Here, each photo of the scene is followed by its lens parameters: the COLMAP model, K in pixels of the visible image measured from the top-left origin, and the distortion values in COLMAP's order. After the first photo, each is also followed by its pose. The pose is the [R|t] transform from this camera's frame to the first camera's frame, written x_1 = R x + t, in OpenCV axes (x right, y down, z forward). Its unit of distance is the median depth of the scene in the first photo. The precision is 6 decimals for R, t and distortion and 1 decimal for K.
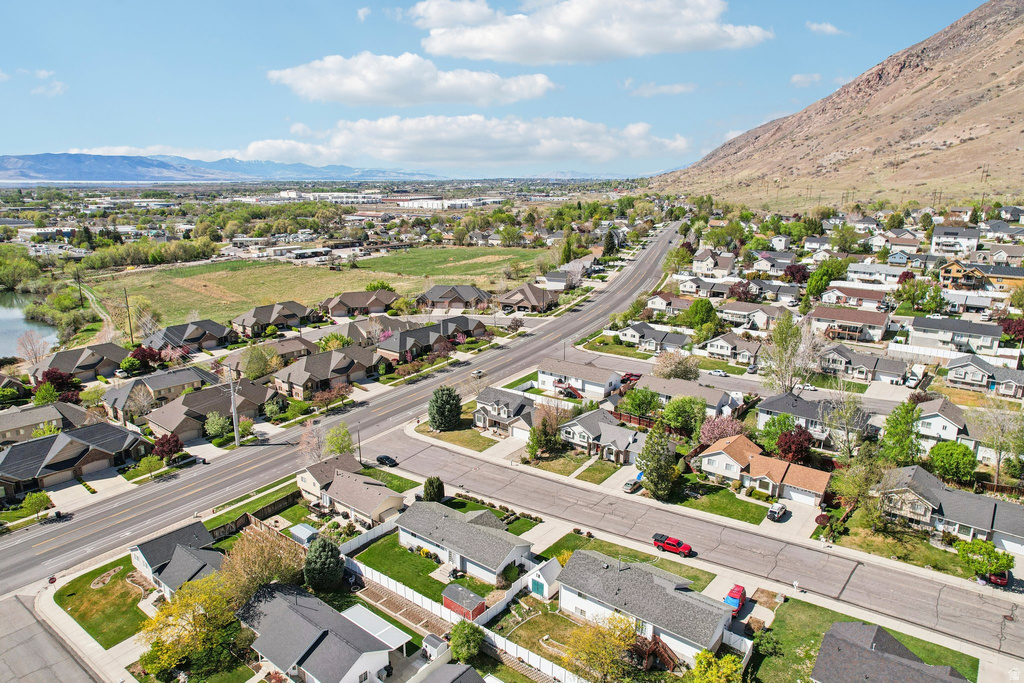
lens RADIAL K [[666.7, 0, 513.5], [0, 666.7, 338.4], [0, 0, 1]] dist [-0.083368, 0.076010]
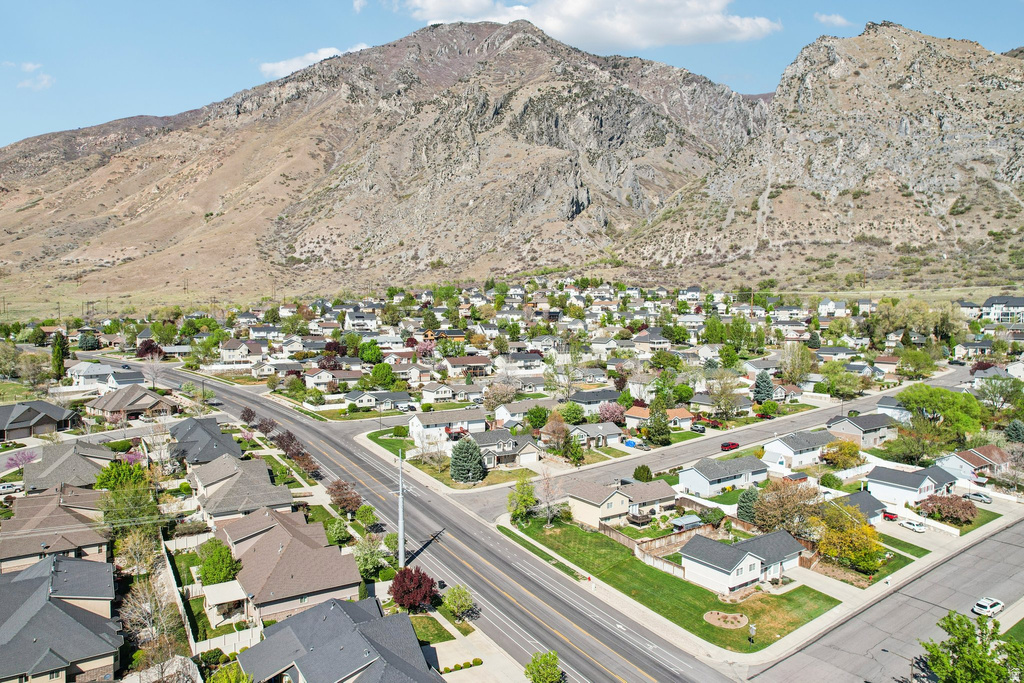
lens RADIAL K [[666.7, 0, 513.5], [0, 666.7, 338.4], [0, 0, 1]] dist [-0.083368, 0.076010]
pose [[0.292911, -0.040695, 0.955273, -0.138749], [0.218950, 0.975401, -0.025583, -0.004109], [-0.930733, 0.216650, 0.294616, 0.083233]]
